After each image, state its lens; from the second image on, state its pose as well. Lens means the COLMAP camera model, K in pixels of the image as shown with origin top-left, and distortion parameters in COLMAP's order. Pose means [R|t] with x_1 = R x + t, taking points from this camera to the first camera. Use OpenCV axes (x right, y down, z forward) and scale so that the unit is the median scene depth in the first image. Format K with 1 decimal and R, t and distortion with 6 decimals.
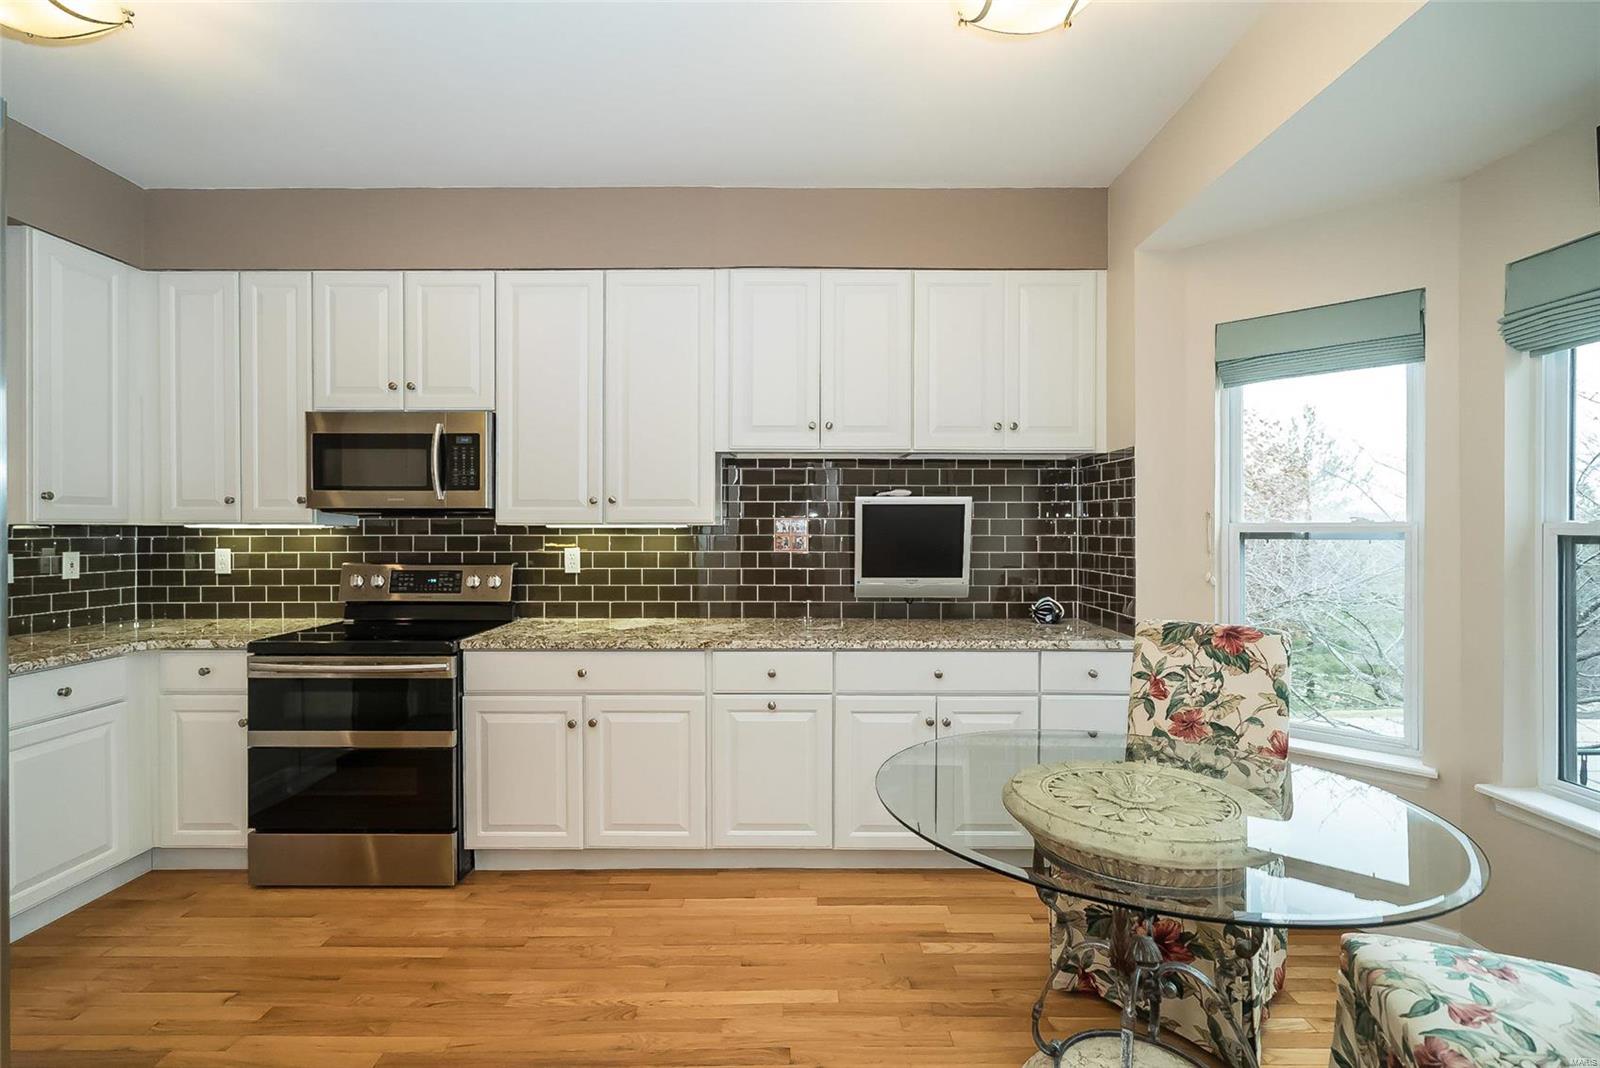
lens RADIAL K [[727.7, 0, 785.9], [0, 727.7, 534.2], [0, 0, 1]] dist [-0.005739, 0.000405]
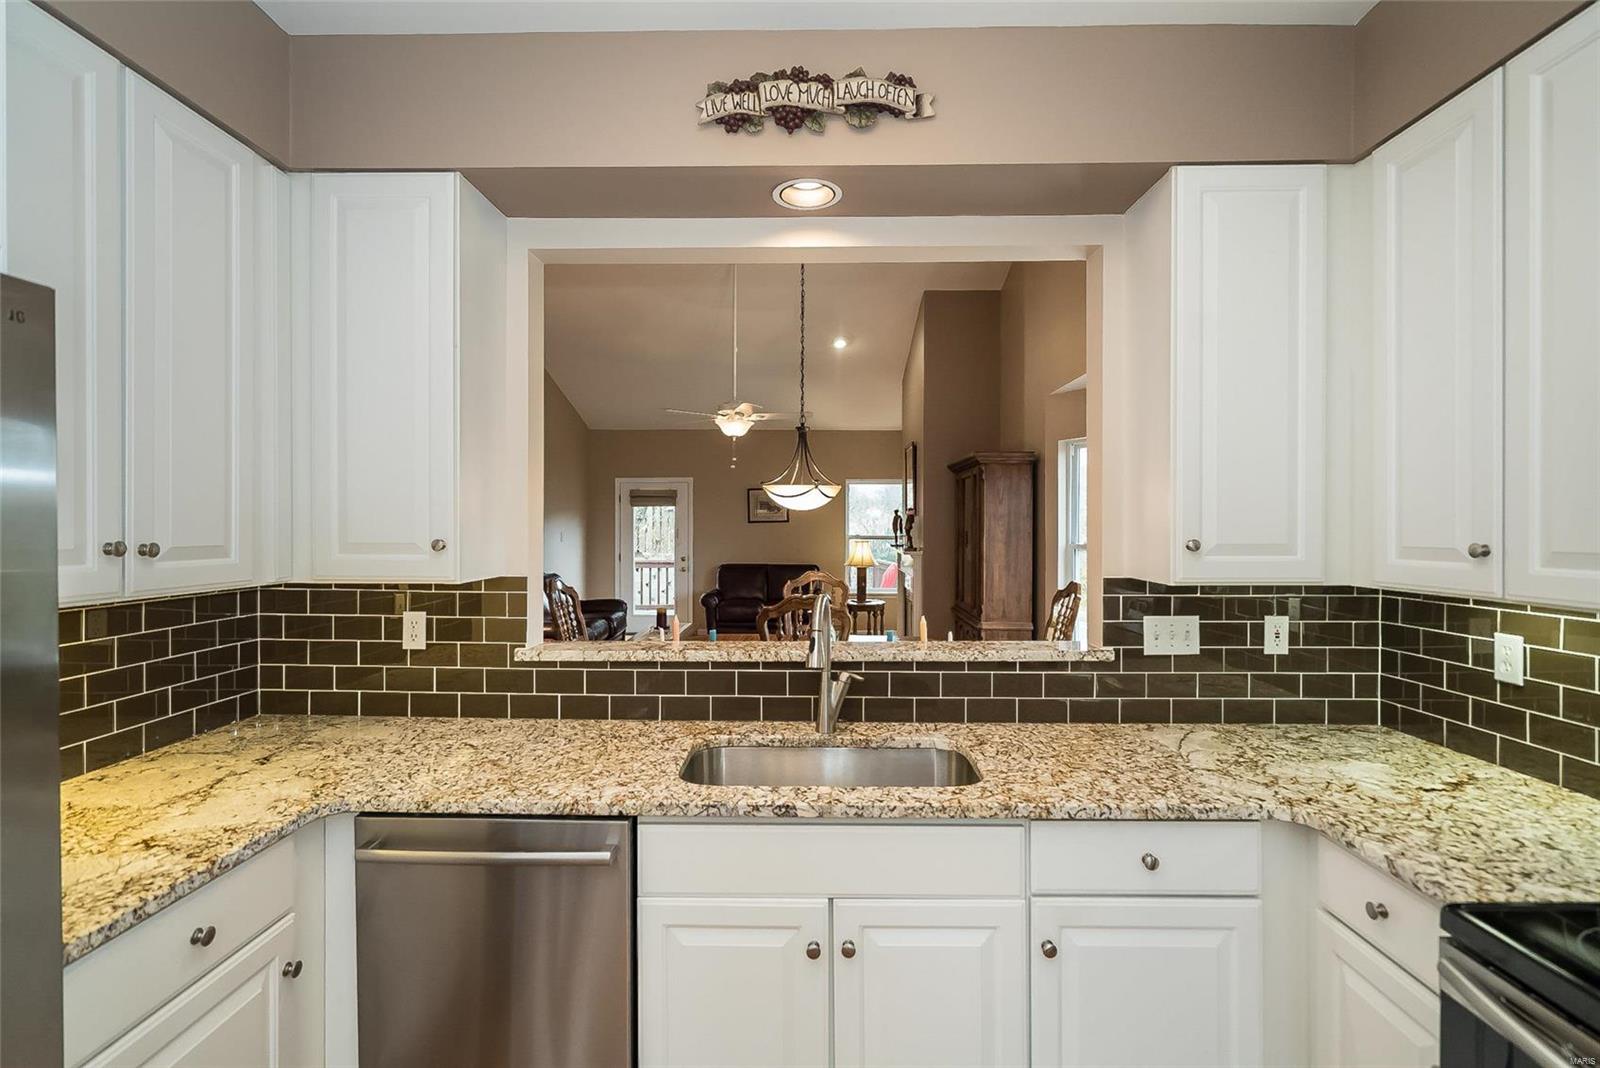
lens RADIAL K [[748.6, 0, 803.6], [0, 748.6, 527.1], [0, 0, 1]] dist [-0.002014, 0.000147]
pose [[0.001999, 0.001672, -0.999997, -0.269385], [-0.007300, 0.999972, 0.001658, -0.060184], [0.999971, 0.007297, 0.002011, 0.548571]]
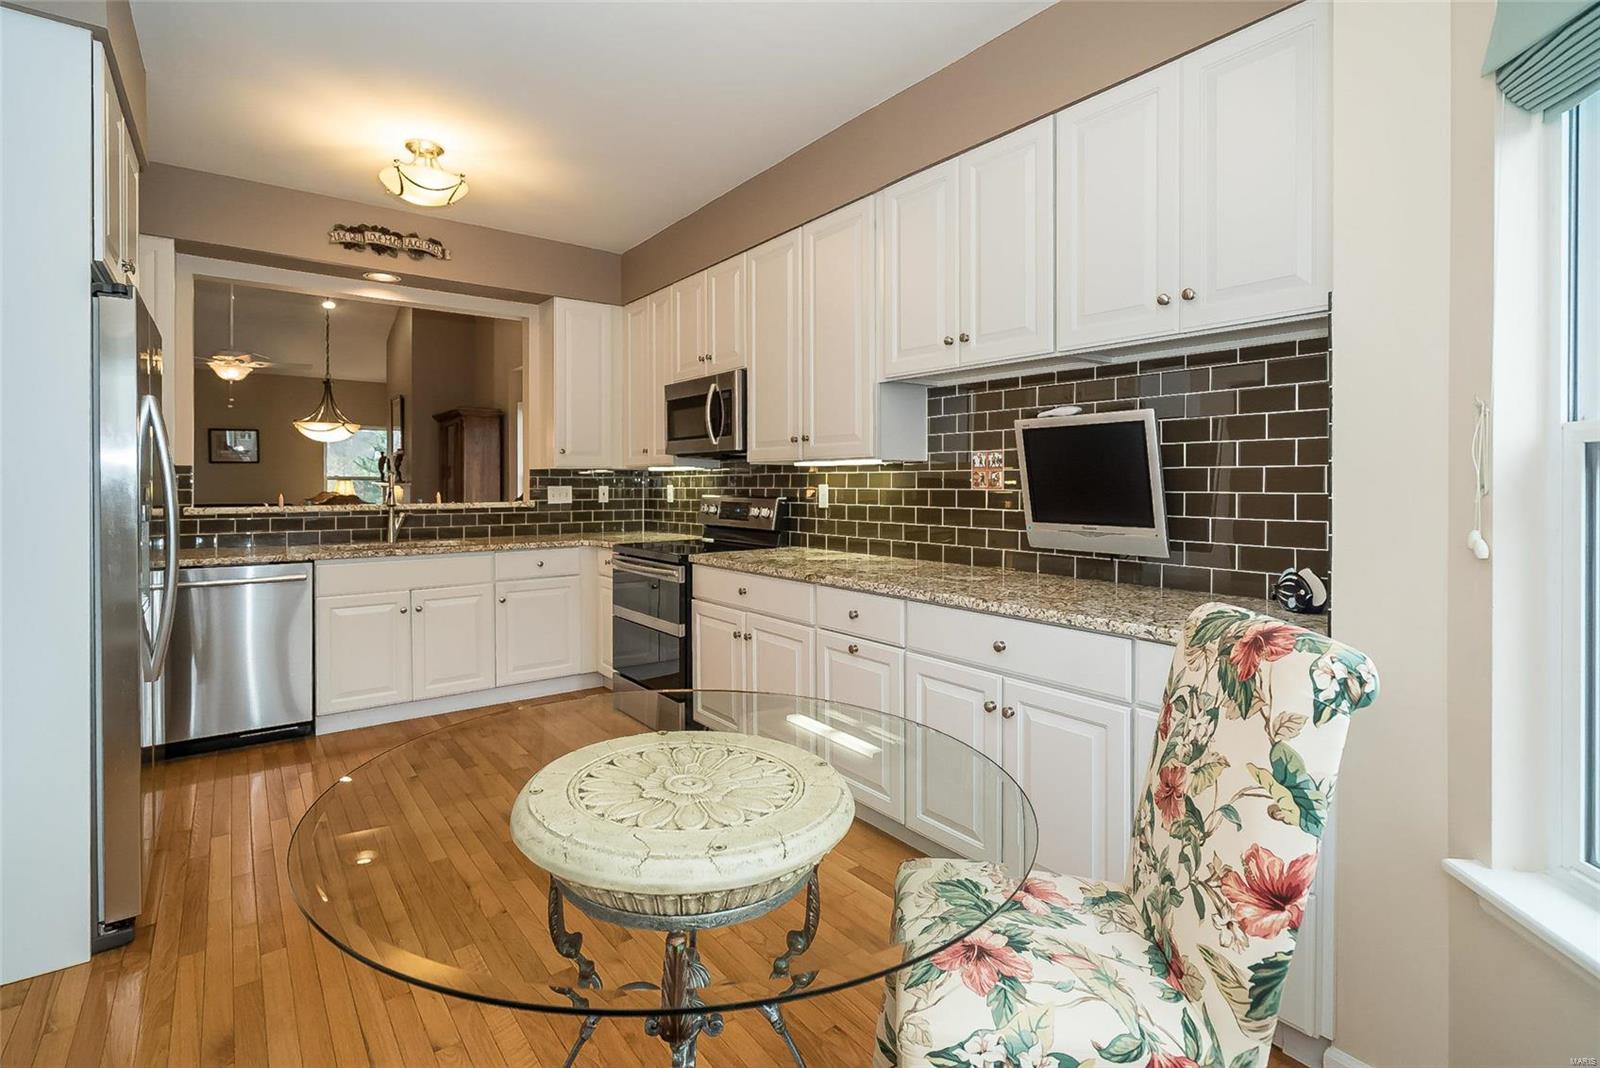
lens RADIAL K [[736.1, 0, 776.0], [0, 736.1, 487.1], [0, 0, 1]] dist [0.001640, 0.000541]
pose [[0.606577, 0.004752, -0.795011, 0.588481], [-0.004720, 0.999986, 0.002375, 0.021789], [0.795011, 0.002311, 0.606591, 0.301609]]
